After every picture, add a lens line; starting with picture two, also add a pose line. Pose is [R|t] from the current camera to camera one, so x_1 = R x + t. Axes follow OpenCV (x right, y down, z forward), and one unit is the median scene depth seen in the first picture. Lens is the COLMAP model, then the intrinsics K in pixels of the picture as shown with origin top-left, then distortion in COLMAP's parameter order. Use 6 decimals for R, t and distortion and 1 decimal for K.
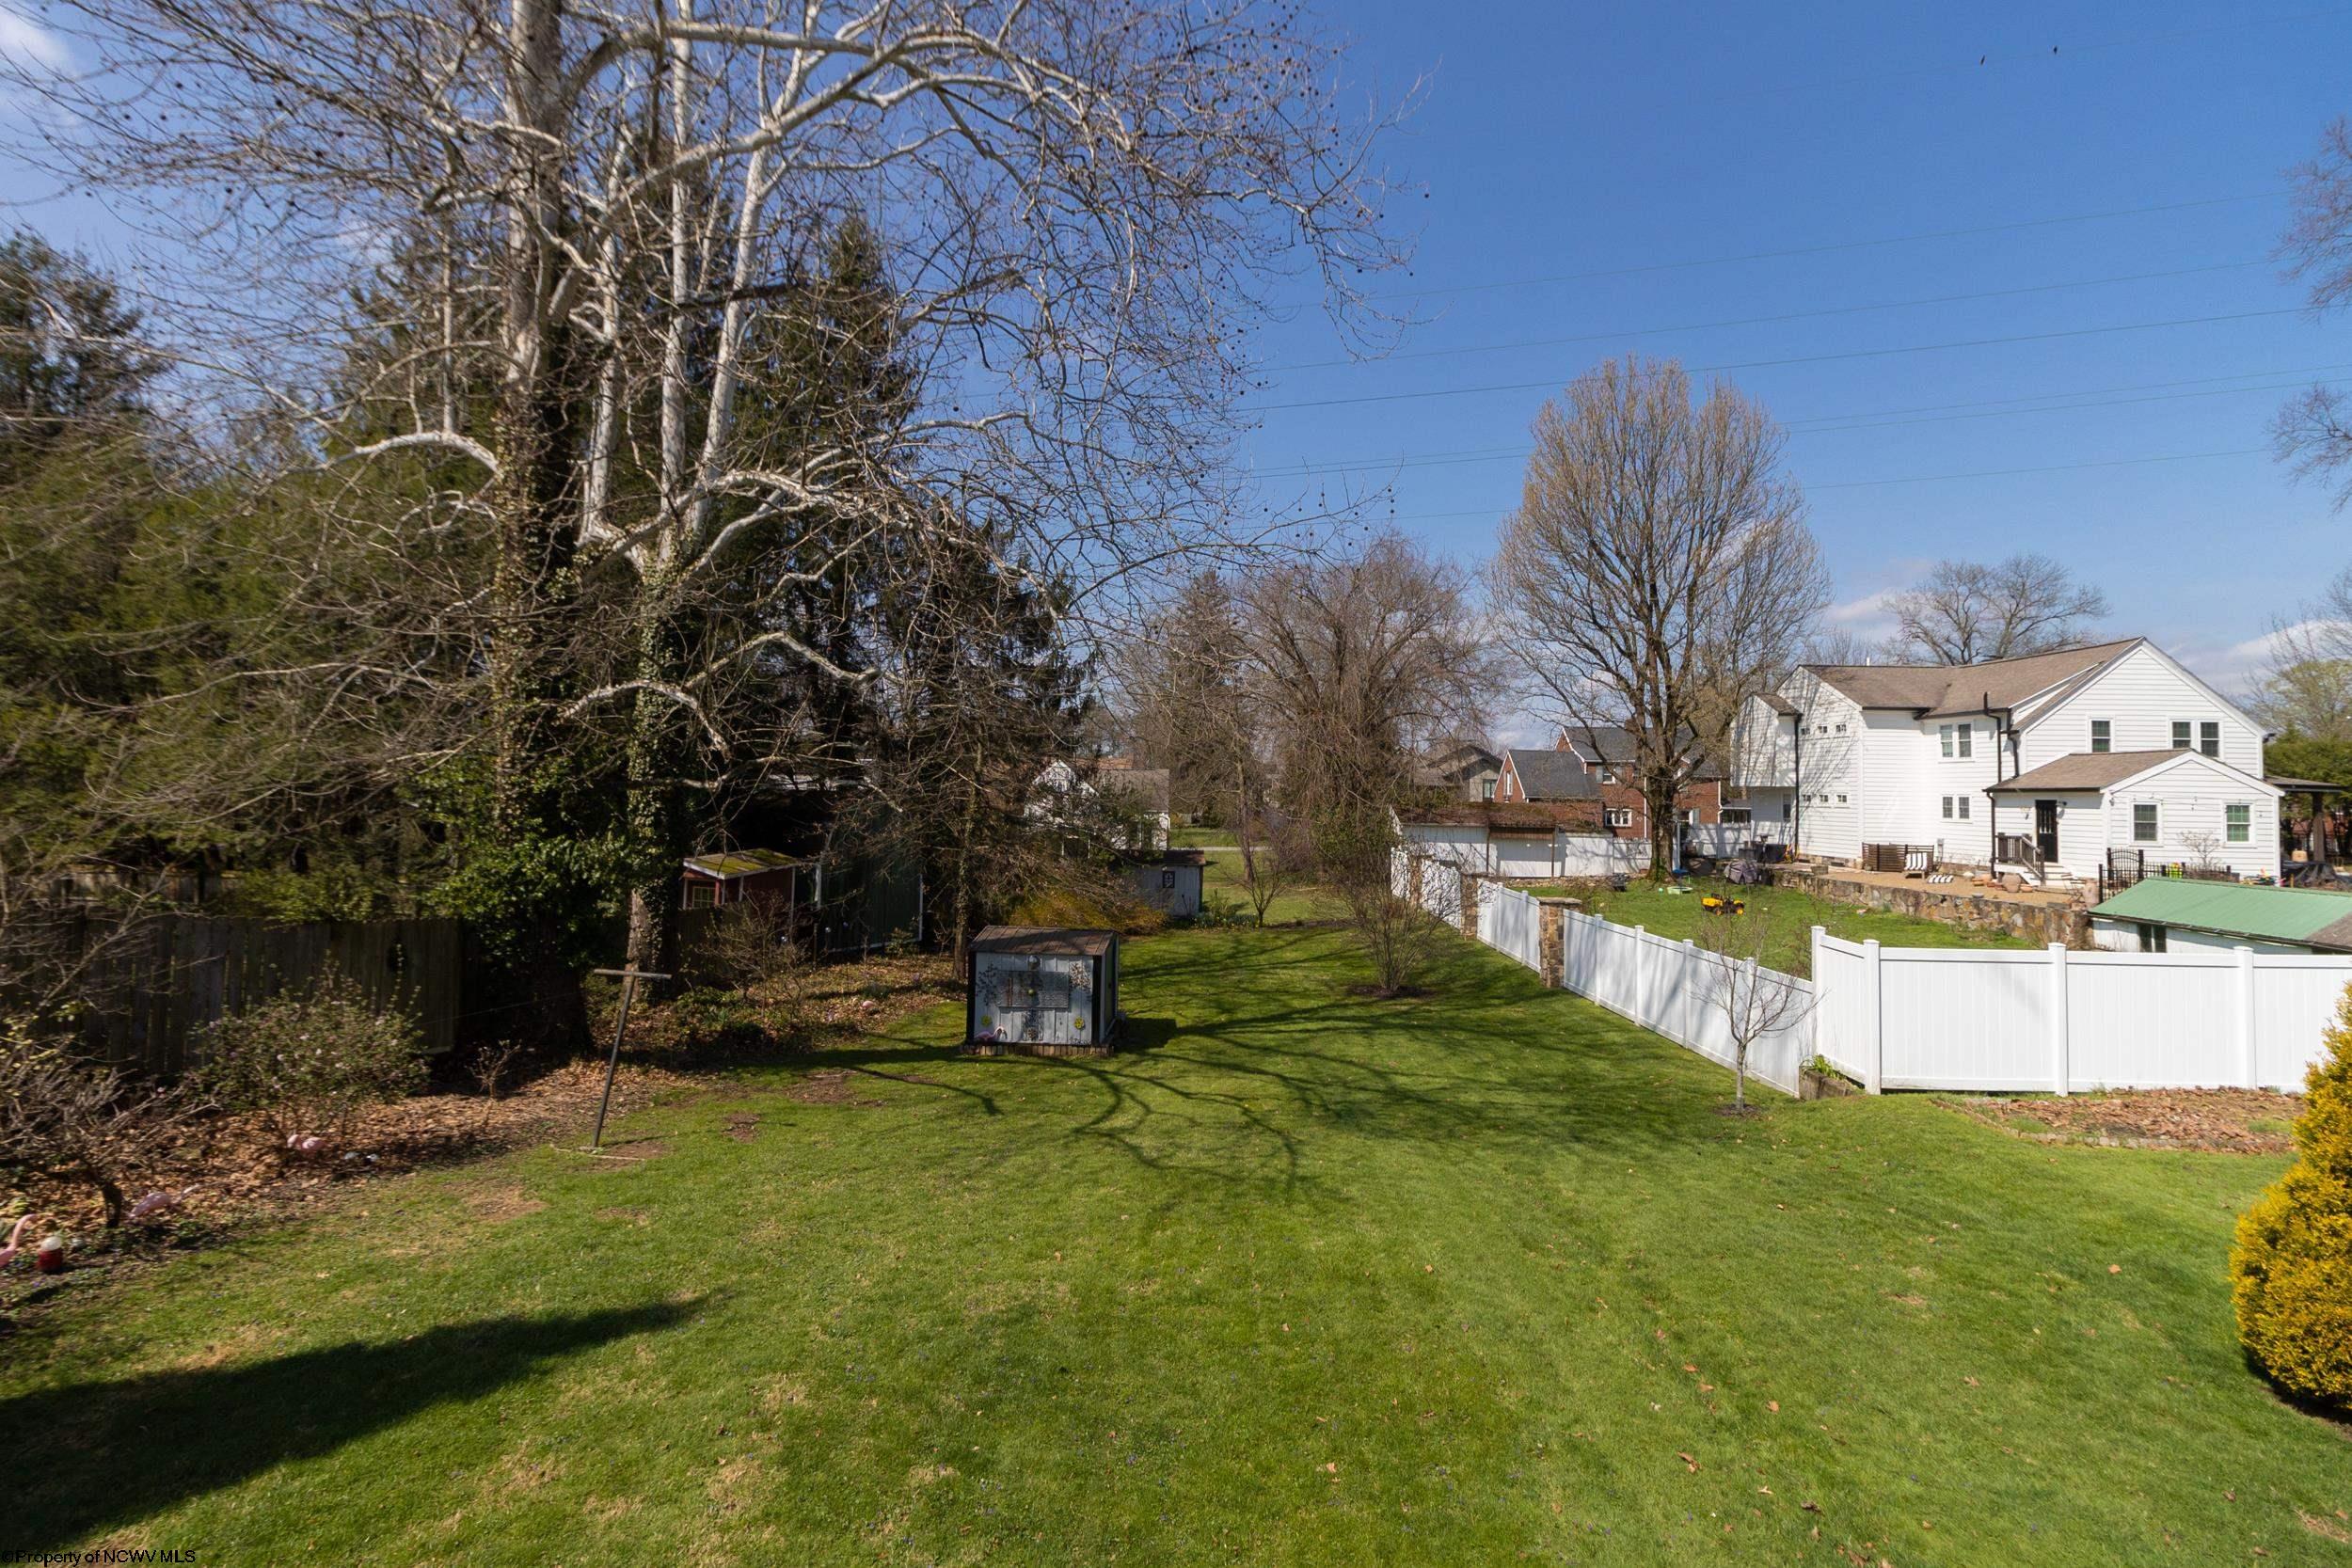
lens RADIAL K [[1119.5, 0, 1176.0], [0, 1119.5, 784.0], [0, 0, 1]] dist [0.000142, 0.000006]
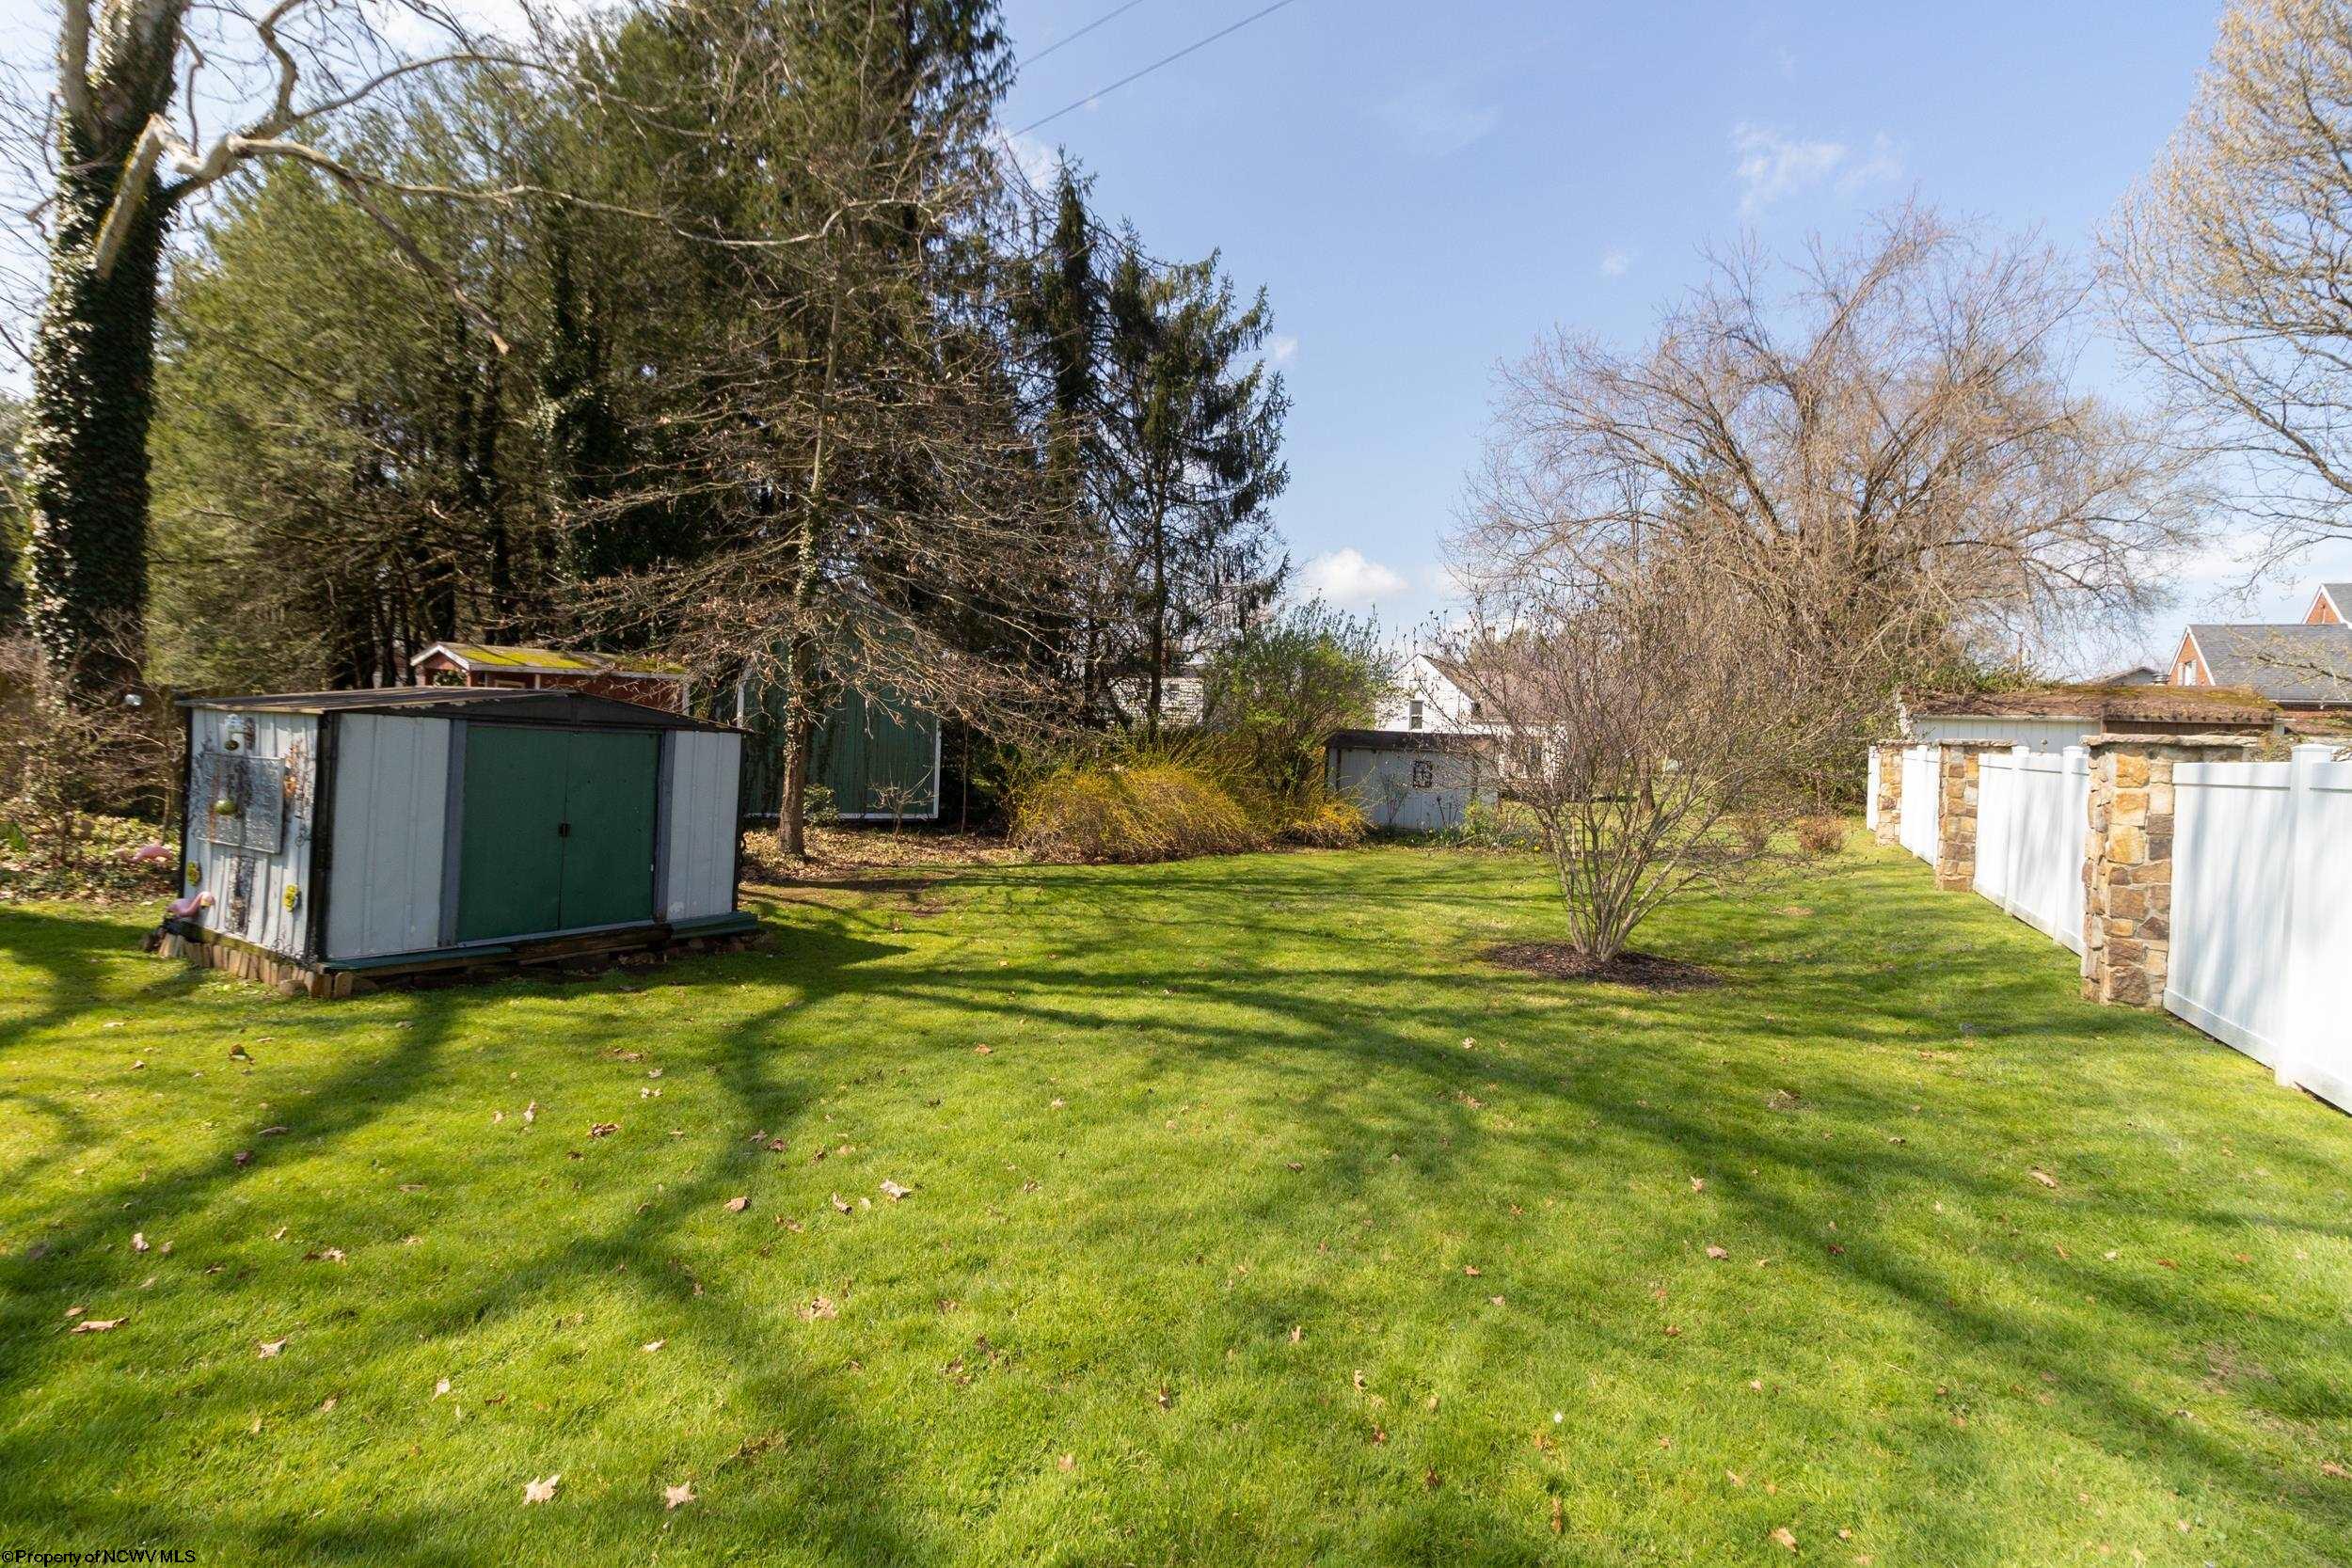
lens RADIAL K [[1119.5, 0, 1176.0], [0, 1119.5, 784.0], [0, 0, 1]] dist [0.000142, 0.000006]
pose [[0.888869, 0.020494, -0.457702, 0.241450], [-0.009828, 0.999622, 0.025674, 0.112329], [0.458055, -0.018323, 0.888735, 0.594060]]
